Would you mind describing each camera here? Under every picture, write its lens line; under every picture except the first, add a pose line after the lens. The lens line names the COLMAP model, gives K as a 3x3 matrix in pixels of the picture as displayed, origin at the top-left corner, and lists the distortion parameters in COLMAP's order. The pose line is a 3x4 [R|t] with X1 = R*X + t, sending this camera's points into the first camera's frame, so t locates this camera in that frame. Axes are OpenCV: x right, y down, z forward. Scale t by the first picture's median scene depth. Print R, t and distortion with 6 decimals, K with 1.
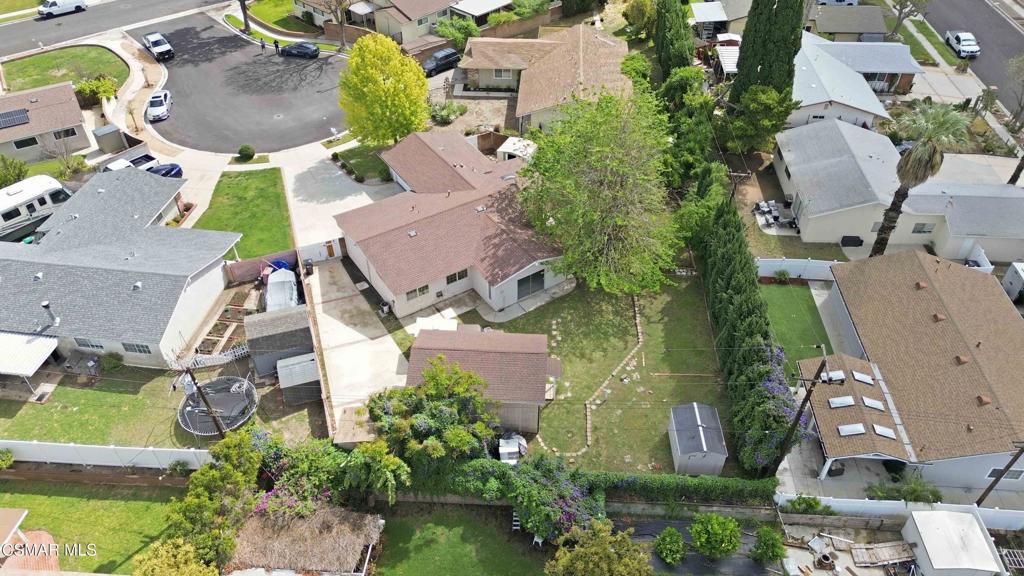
lens RADIAL K [[724.3, 0, 512.0], [0, 724.3, 288.0], [0, 0, 1]] dist [0.108857, -0.090773]
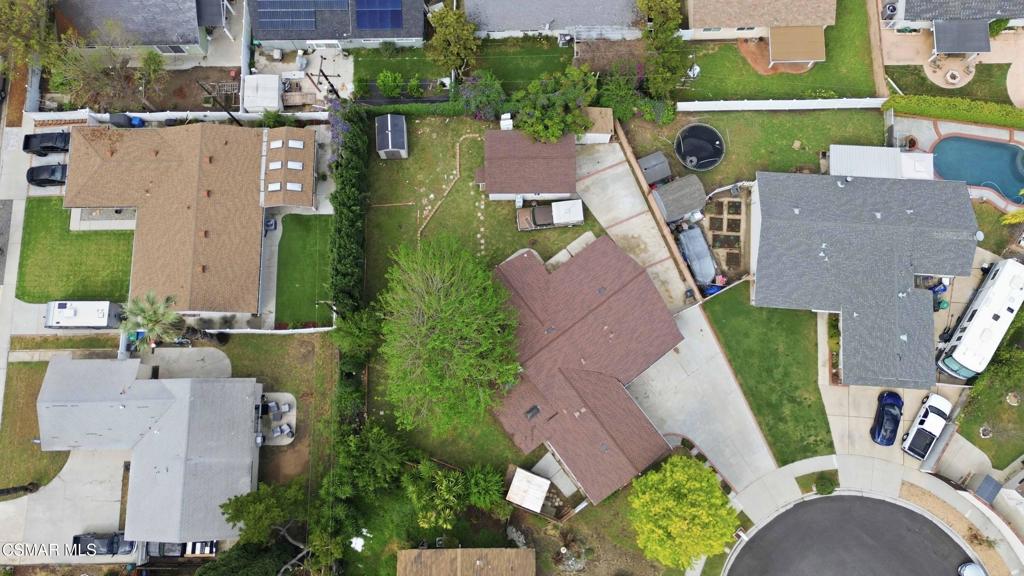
lens RADIAL K [[724.3, 0, 512.0], [0, 724.3, 288.0], [0, 0, 1]] dist [0.108857, -0.090773]
pose [[-0.996956, 0.077969, -0.000220, 0.011098], [-0.040365, -0.513710, 0.857014, -1.126085], [0.066708, 0.854413, 0.515294, 0.390914]]
